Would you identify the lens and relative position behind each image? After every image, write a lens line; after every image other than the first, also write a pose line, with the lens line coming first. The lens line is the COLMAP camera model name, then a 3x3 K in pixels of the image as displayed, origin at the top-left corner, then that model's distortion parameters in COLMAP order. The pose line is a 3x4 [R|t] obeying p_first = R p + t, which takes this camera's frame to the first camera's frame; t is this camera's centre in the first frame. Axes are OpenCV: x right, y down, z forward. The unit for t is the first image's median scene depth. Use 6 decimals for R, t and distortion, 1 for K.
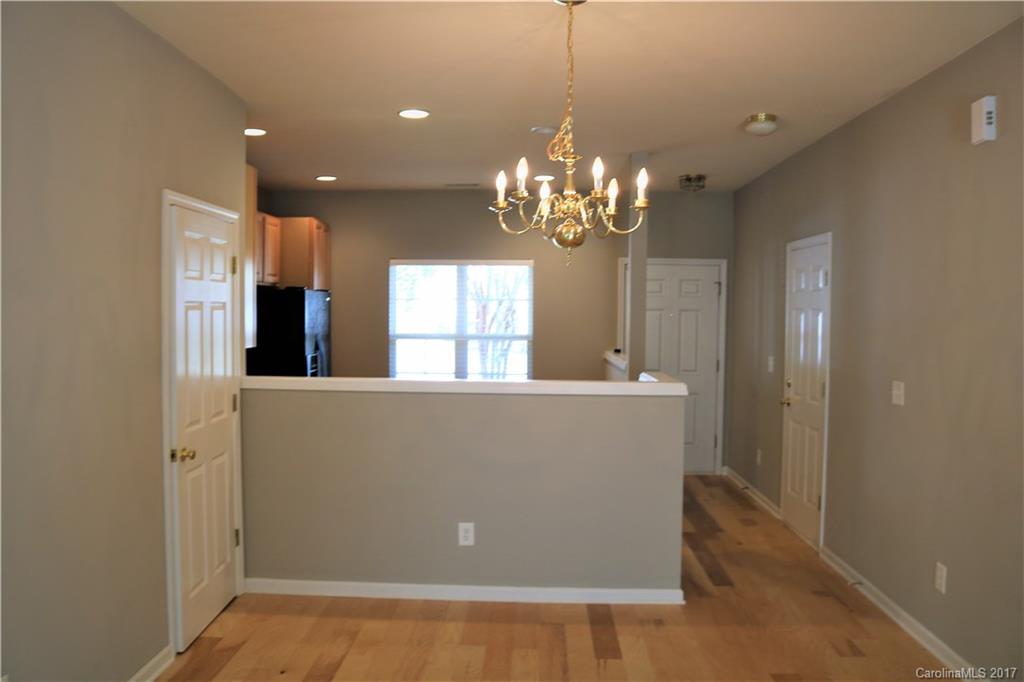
lens RADIAL K [[842.4, 0, 514.1], [0, 842.4, 343.6], [0, 0, 1]] dist [-0.137409, 0.059377]
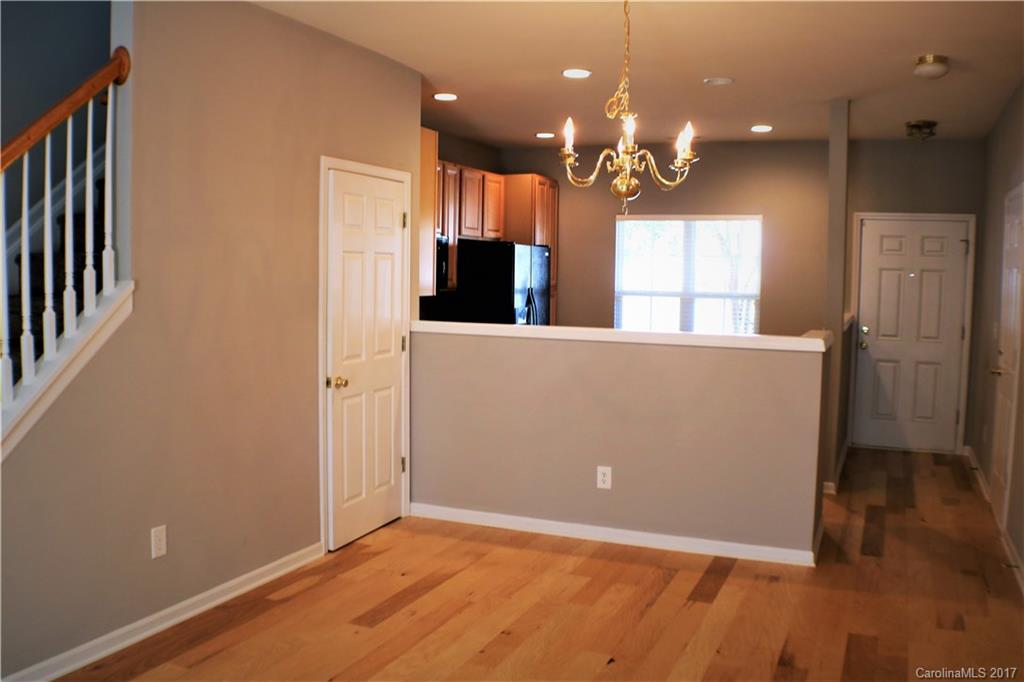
lens RADIAL K [[922.3, 0, 511.7], [0, 922.3, 346.0], [0, 0, 1]] dist [-0.186195, 0.030663]
pose [[0.931952, 0.036216, -0.360769, 0.241663], [-0.021878, 0.998803, 0.043749, 0.017069], [0.361922, -0.032879, 0.931629, -0.098188]]
